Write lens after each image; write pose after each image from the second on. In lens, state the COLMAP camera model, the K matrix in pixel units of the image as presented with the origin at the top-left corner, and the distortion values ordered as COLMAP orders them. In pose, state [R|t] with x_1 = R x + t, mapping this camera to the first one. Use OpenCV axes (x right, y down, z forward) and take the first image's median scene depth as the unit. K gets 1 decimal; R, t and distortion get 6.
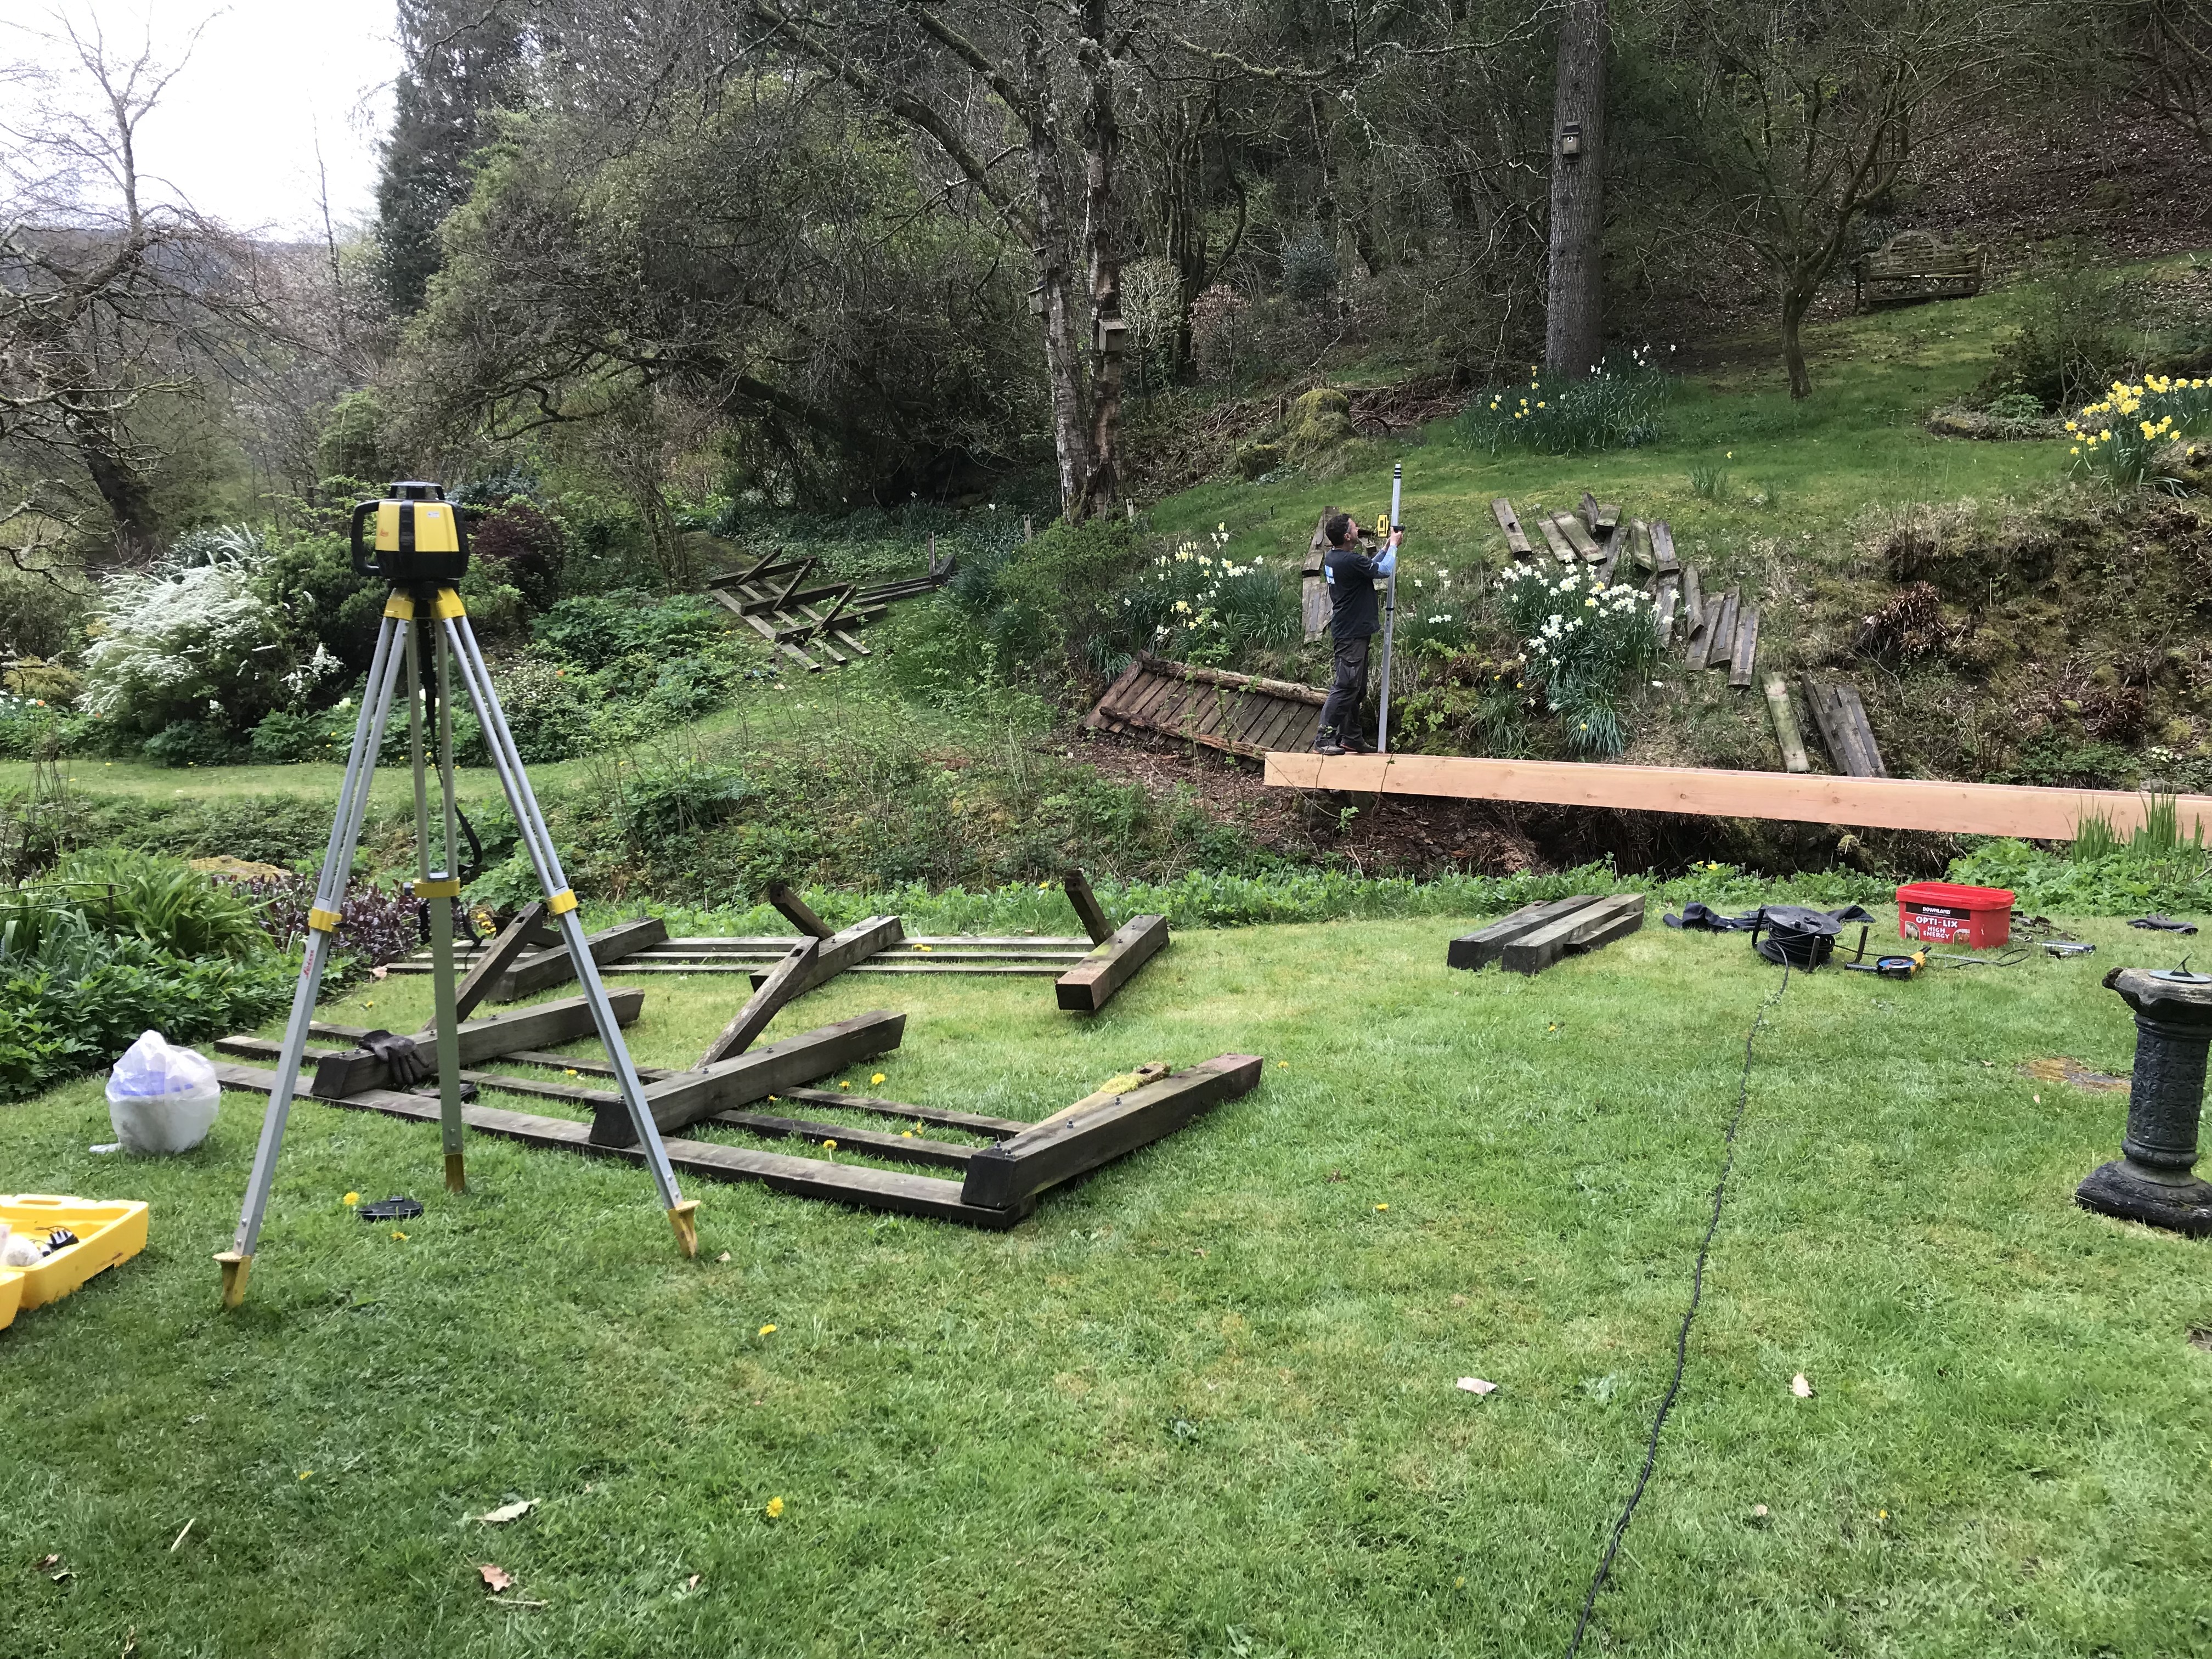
lens RADIAL K [[1798.4, 0, 1103.4], [0, 1798.4, 825.2], [0, 0, 1]] dist [0.009586, -0.000893]
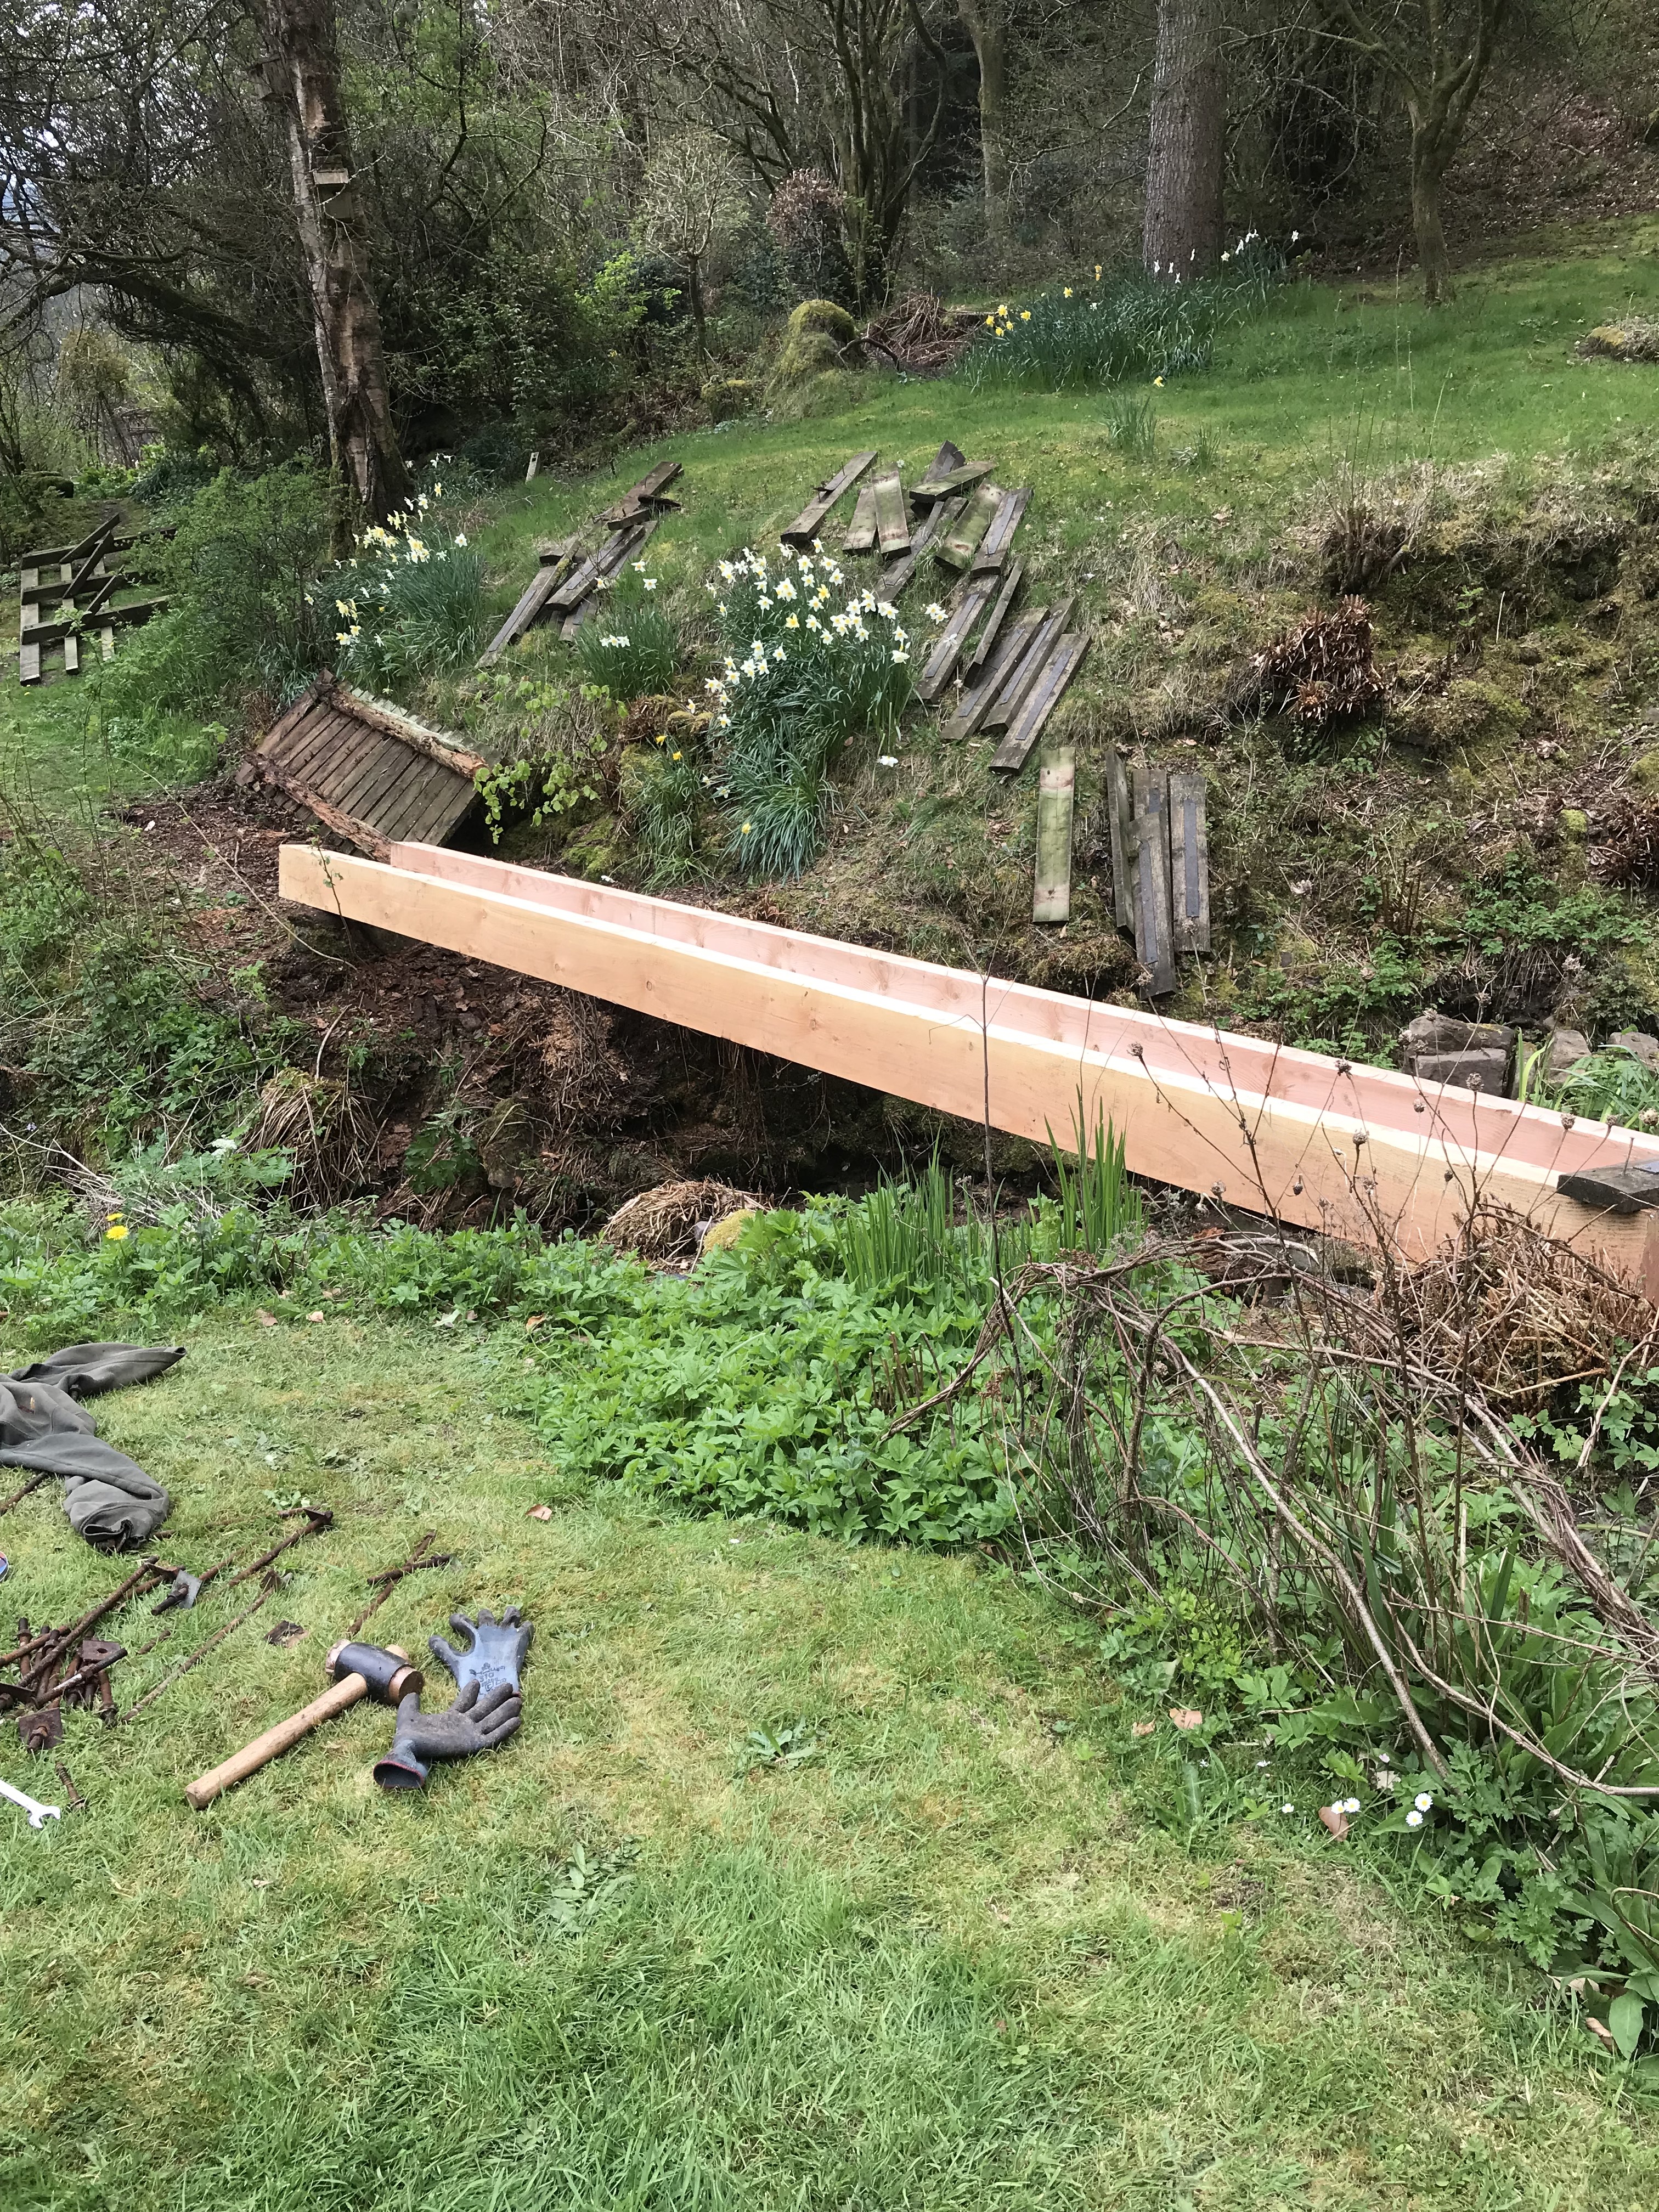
lens RADIAL K [[1798.4, 0, 831.5], [0, 1798.4, 1110.7], [0, 0, 1]] dist [0.009586, -0.000893]
pose [[0.991782, 0.054846, -0.115588, 0.356565], [-0.035791, 0.986320, 0.160910, -0.056596], [0.122832, -0.155451, 0.980177, 0.365676]]
